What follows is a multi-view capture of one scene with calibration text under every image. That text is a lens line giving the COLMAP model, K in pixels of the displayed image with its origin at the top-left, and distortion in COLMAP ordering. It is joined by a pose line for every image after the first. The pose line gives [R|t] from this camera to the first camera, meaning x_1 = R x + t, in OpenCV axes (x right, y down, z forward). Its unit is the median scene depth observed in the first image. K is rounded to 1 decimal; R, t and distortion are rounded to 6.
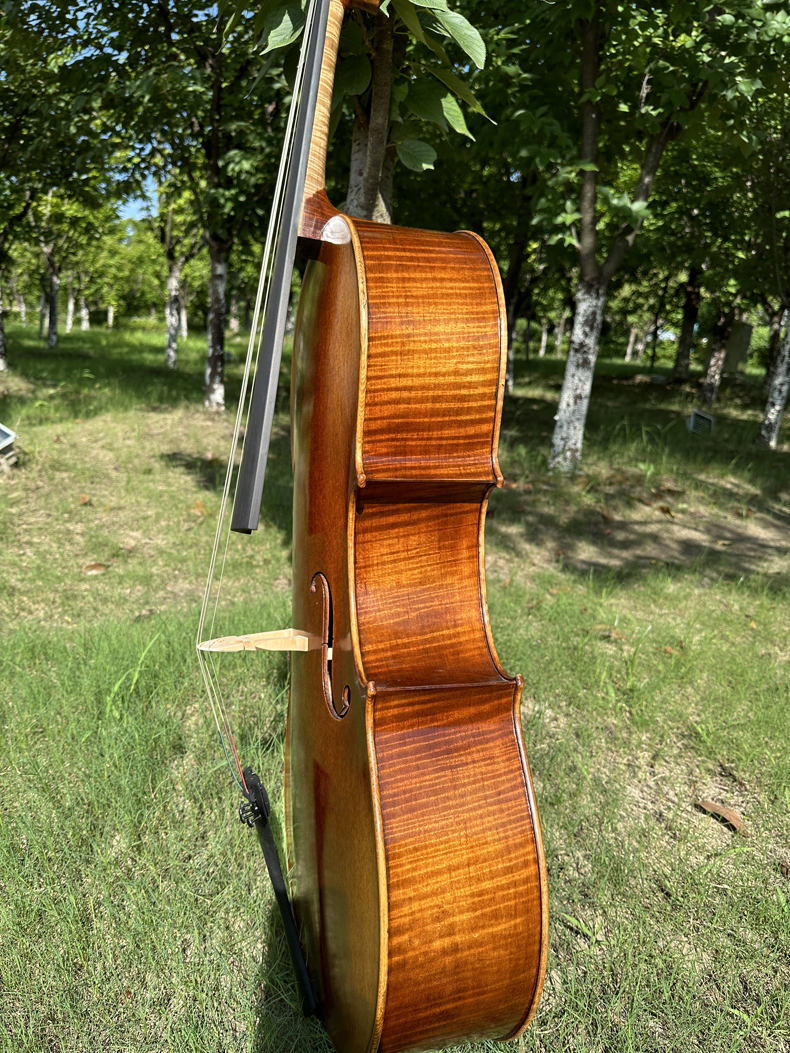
lens RADIAL K [[760.8, 0, 387.1], [0, 760.8, 539.4], [0, 0, 1]] dist [0.052009, -0.132653]
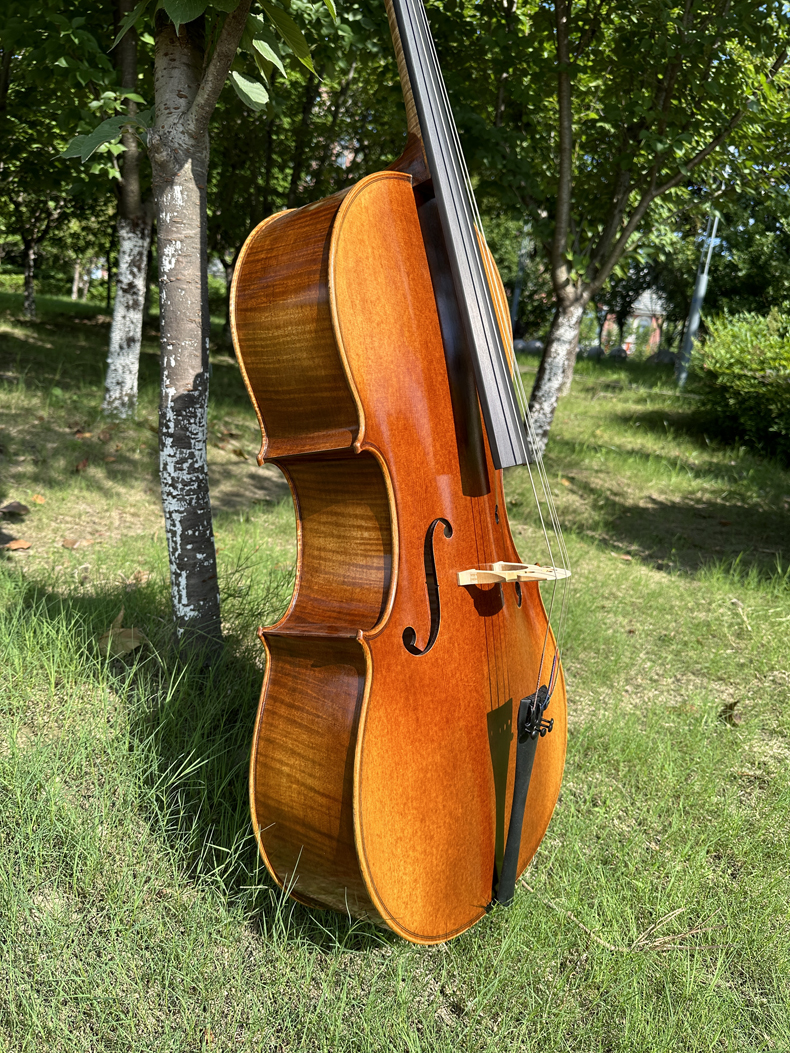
lens RADIAL K [[760.8, 0, 387.1], [0, 760.8, 539.4], [0, 0, 1]] dist [0.052009, -0.132653]
pose [[0.749139, -0.123642, 0.650771, -0.148676], [0.074789, 0.991931, 0.102367, -0.009425], [-0.658177, -0.028017, 0.752342, 0.043841]]
